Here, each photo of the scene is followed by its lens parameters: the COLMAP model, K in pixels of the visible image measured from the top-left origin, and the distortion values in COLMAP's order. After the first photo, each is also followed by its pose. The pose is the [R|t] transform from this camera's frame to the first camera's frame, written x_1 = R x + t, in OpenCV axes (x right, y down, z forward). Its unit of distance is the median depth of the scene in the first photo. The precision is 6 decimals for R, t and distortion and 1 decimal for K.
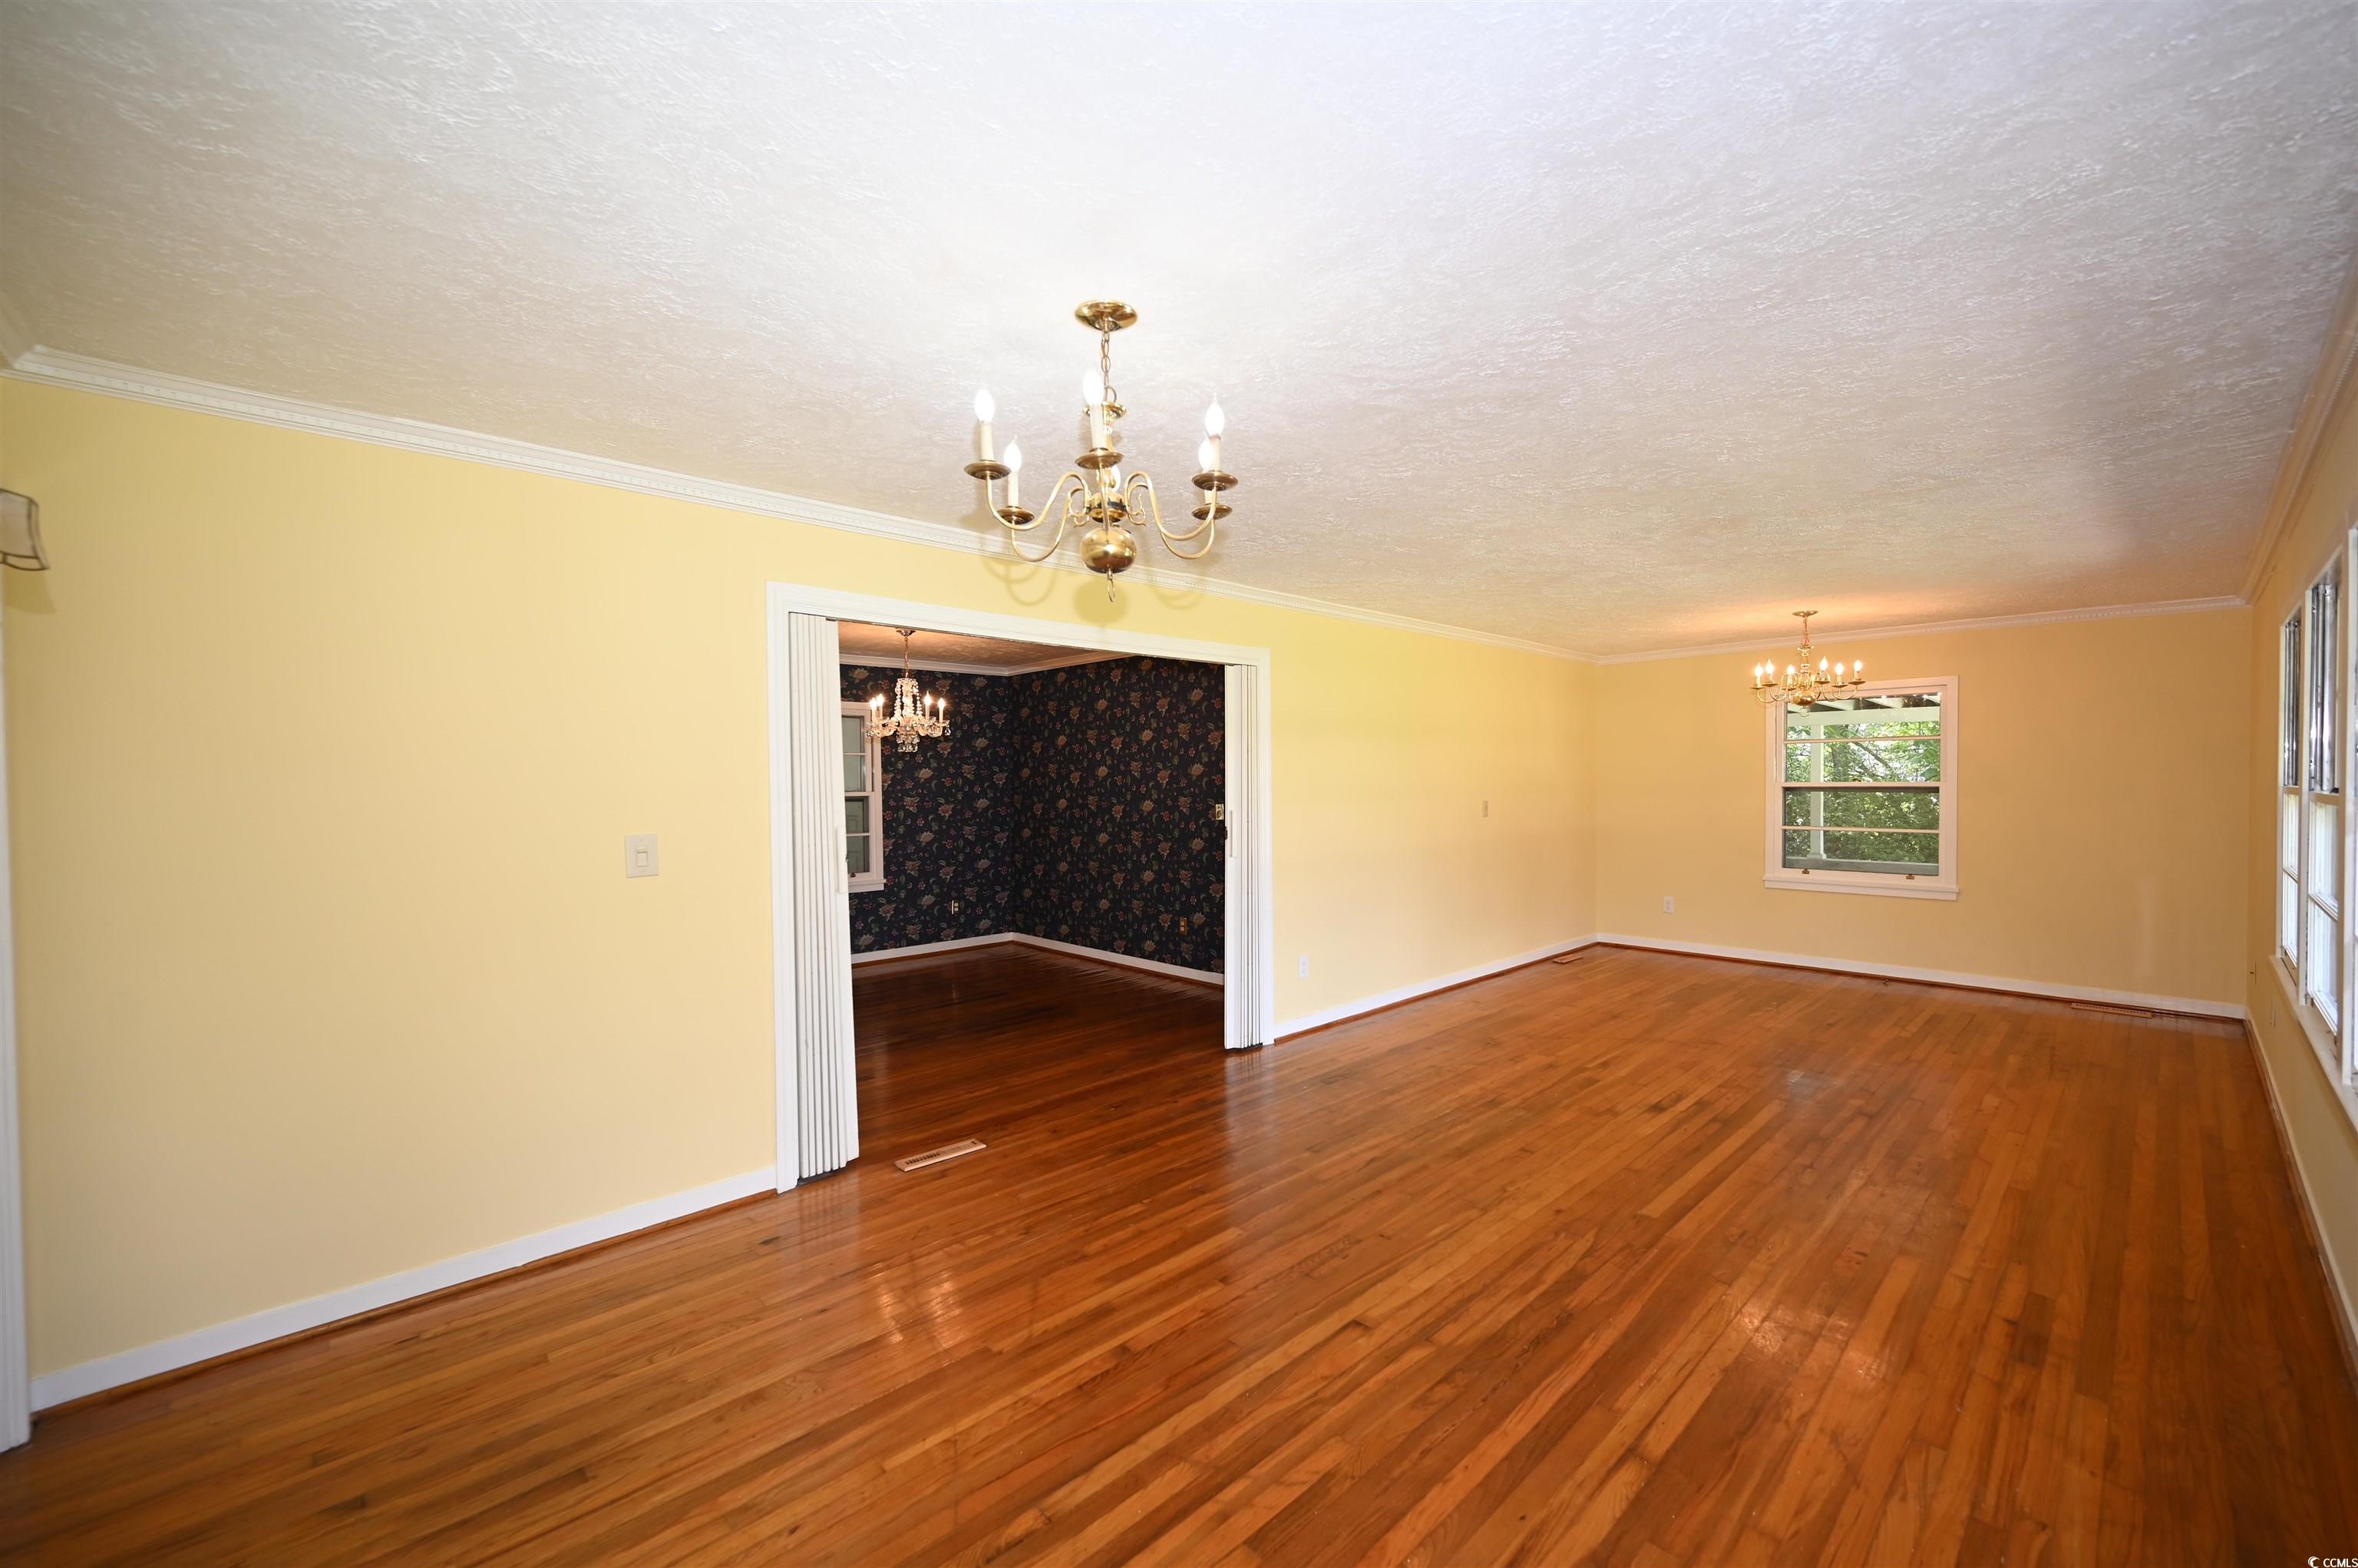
lens RADIAL K [[927.5, 0, 1173.1], [0, 927.5, 781.8], [0, 0, 1]] dist [-0.002460, 0.000628]
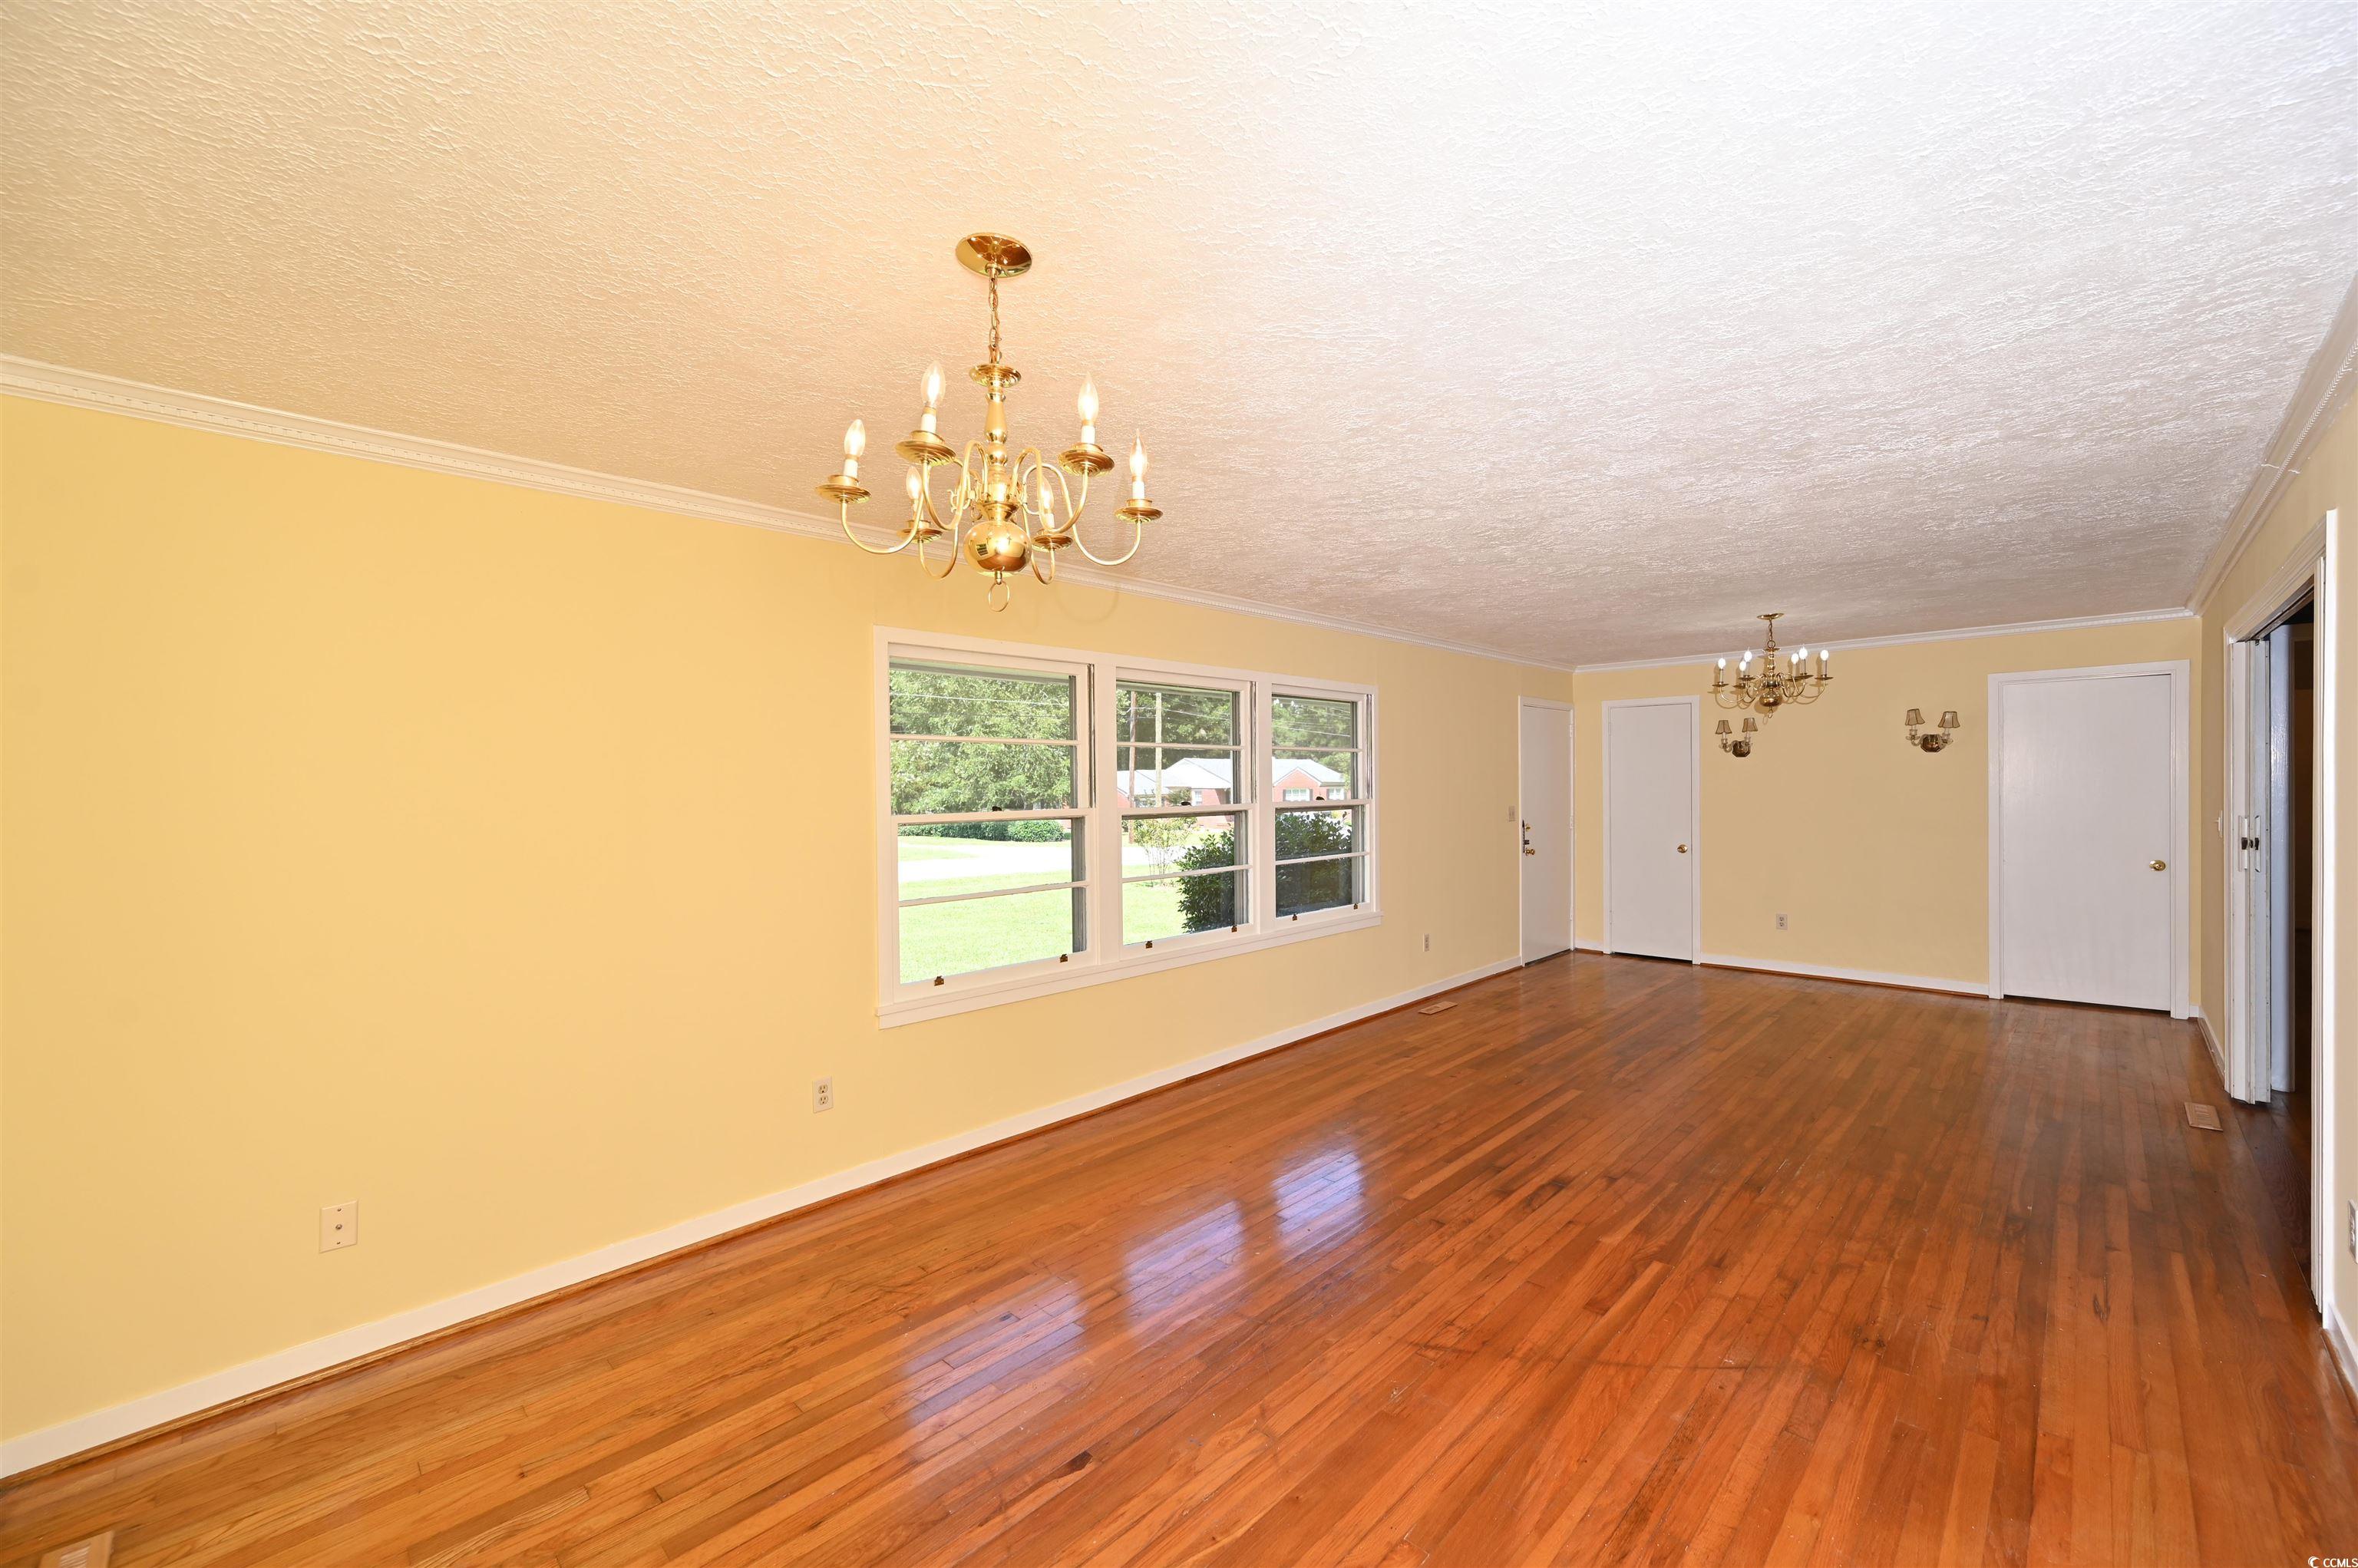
lens RADIAL K [[927.5, 0, 1193.3], [0, 927.5, 789.4], [0, 0, 1]] dist [-0.002460, 0.000628]
pose [[-0.998142, 0.022743, -0.056530, 0.939358], [0.022100, 0.999684, 0.011978, -0.022549], [0.056784, 0.010707, -0.998329, 1.911294]]
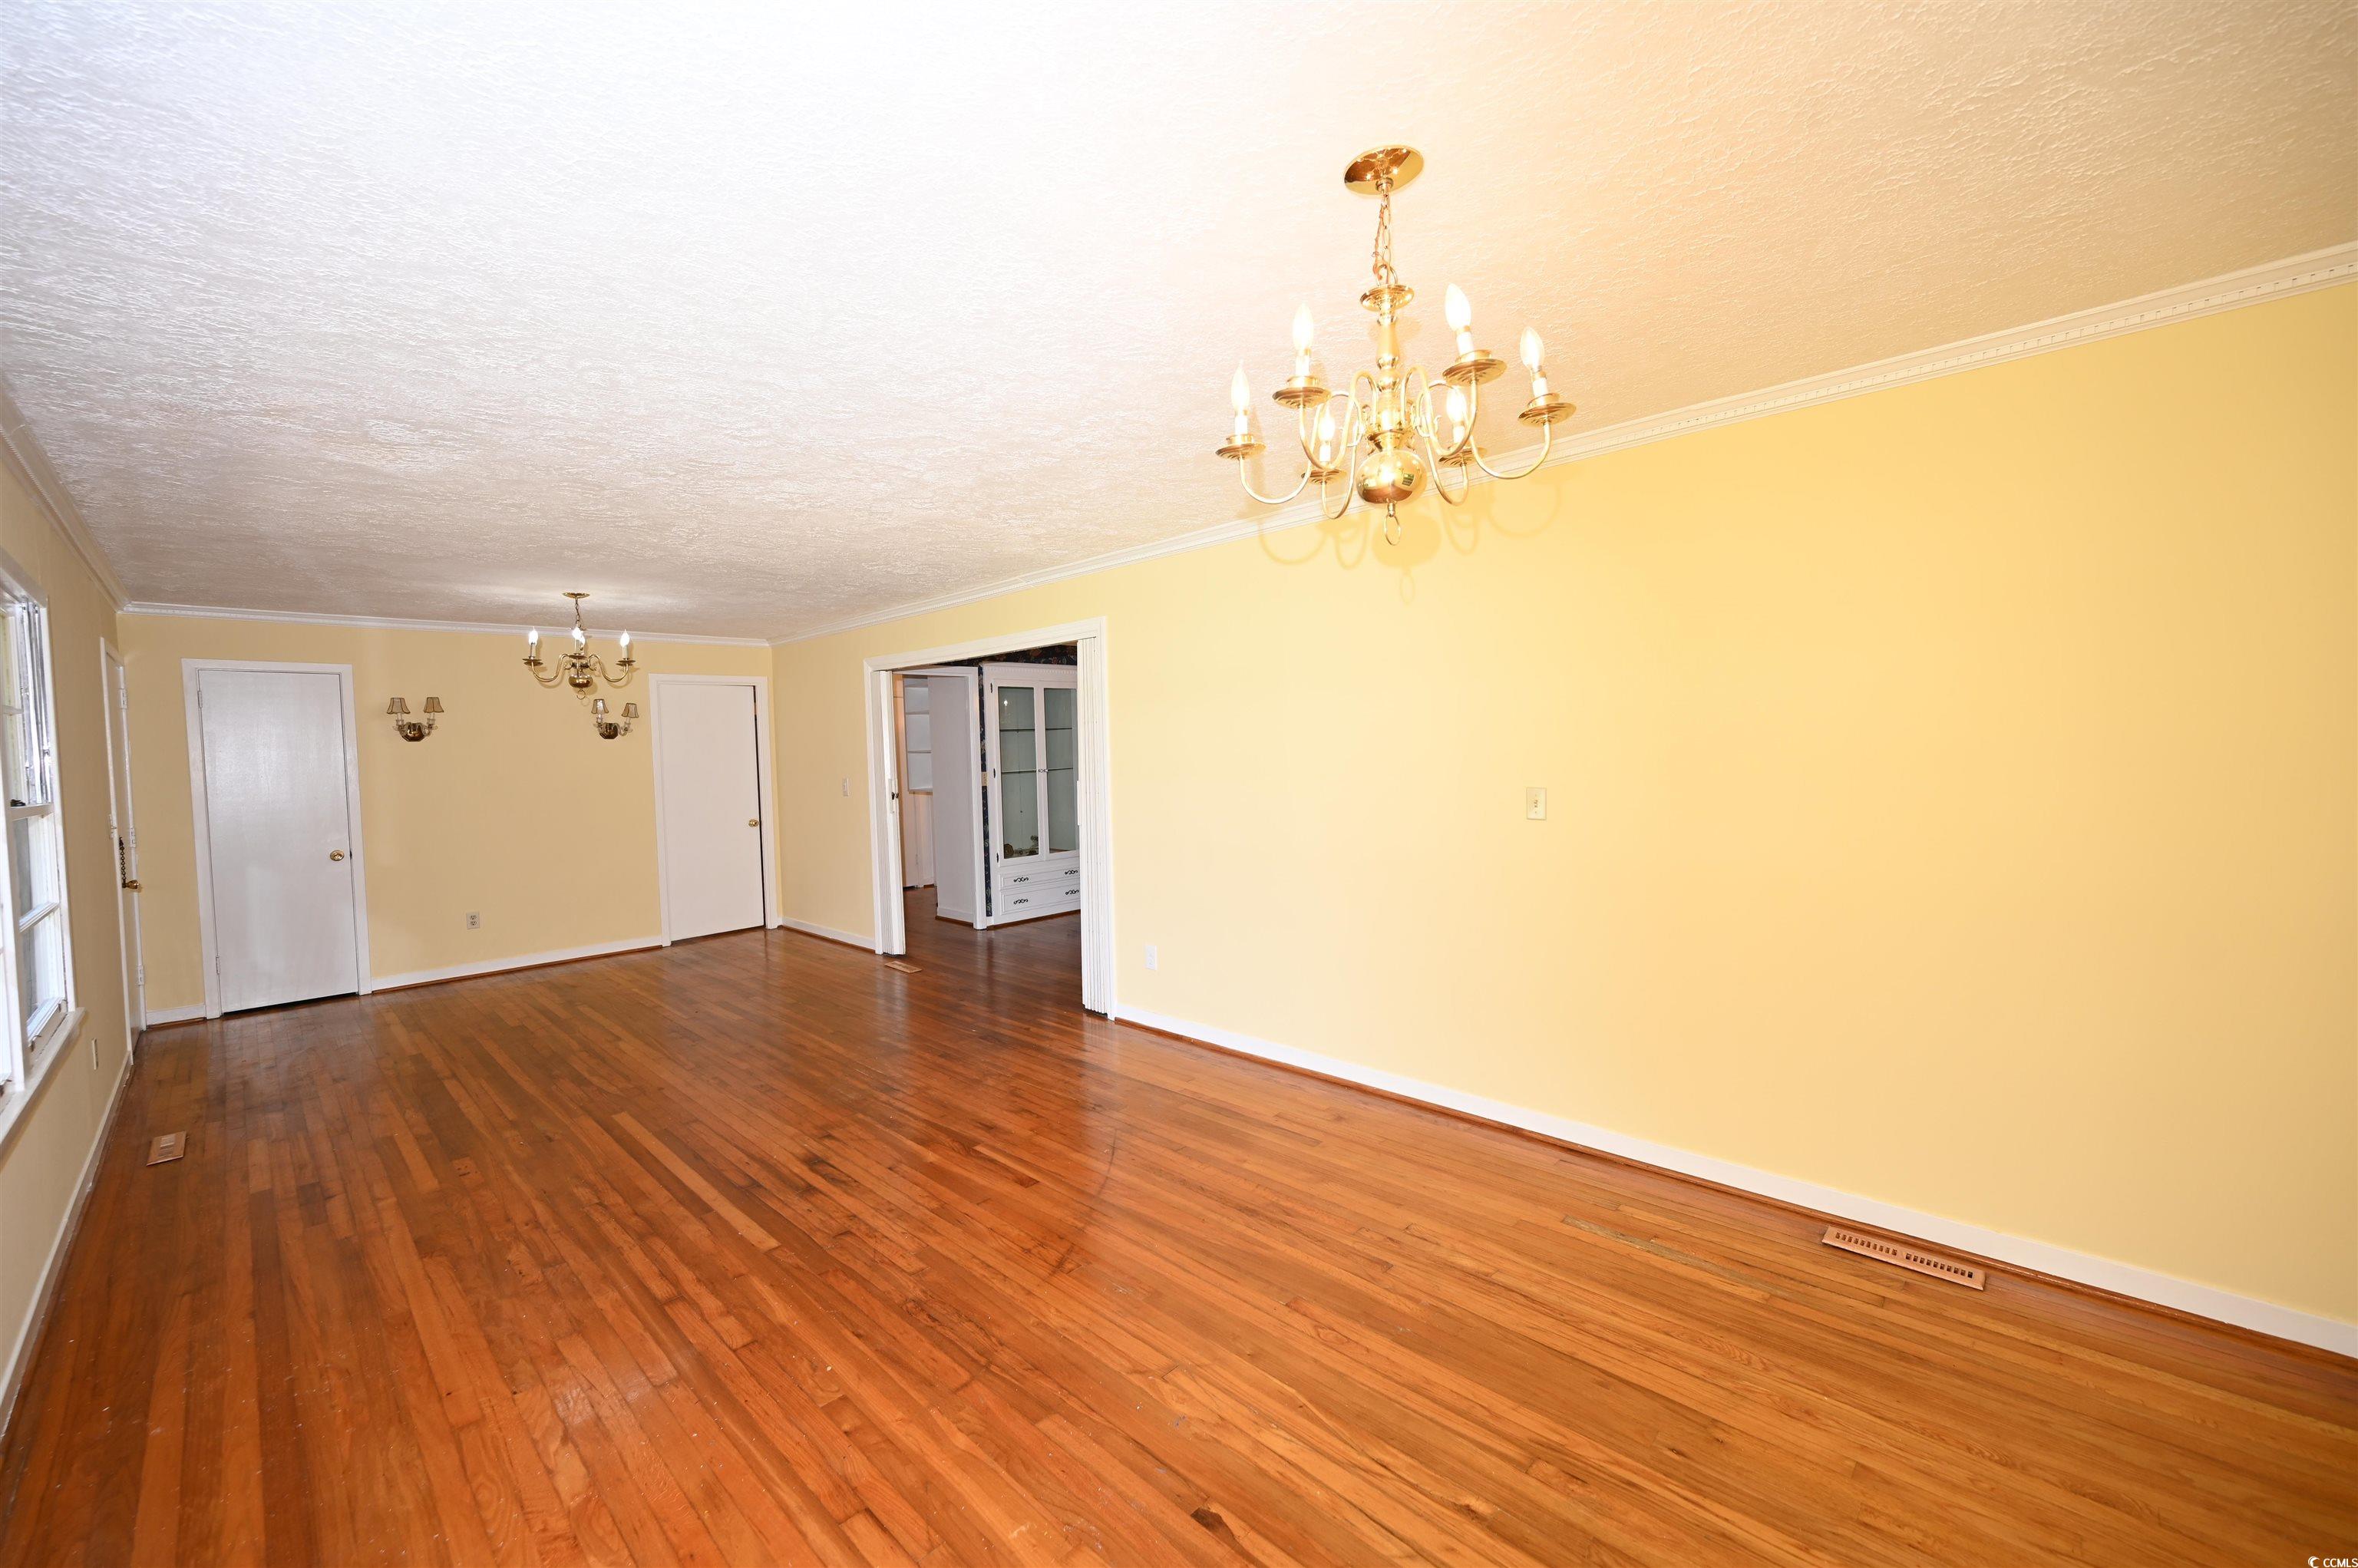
lens RADIAL K [[927.5, 0, 1172.2], [0, 927.5, 784.5], [0, 0, 1]] dist [-0.002460, 0.000628]
pose [[0.047960, 0.050907, -0.997551, 1.415118], [0.024281, 0.998346, 0.052114, -0.018172], [0.998554, -0.026721, 0.046644, 1.357194]]
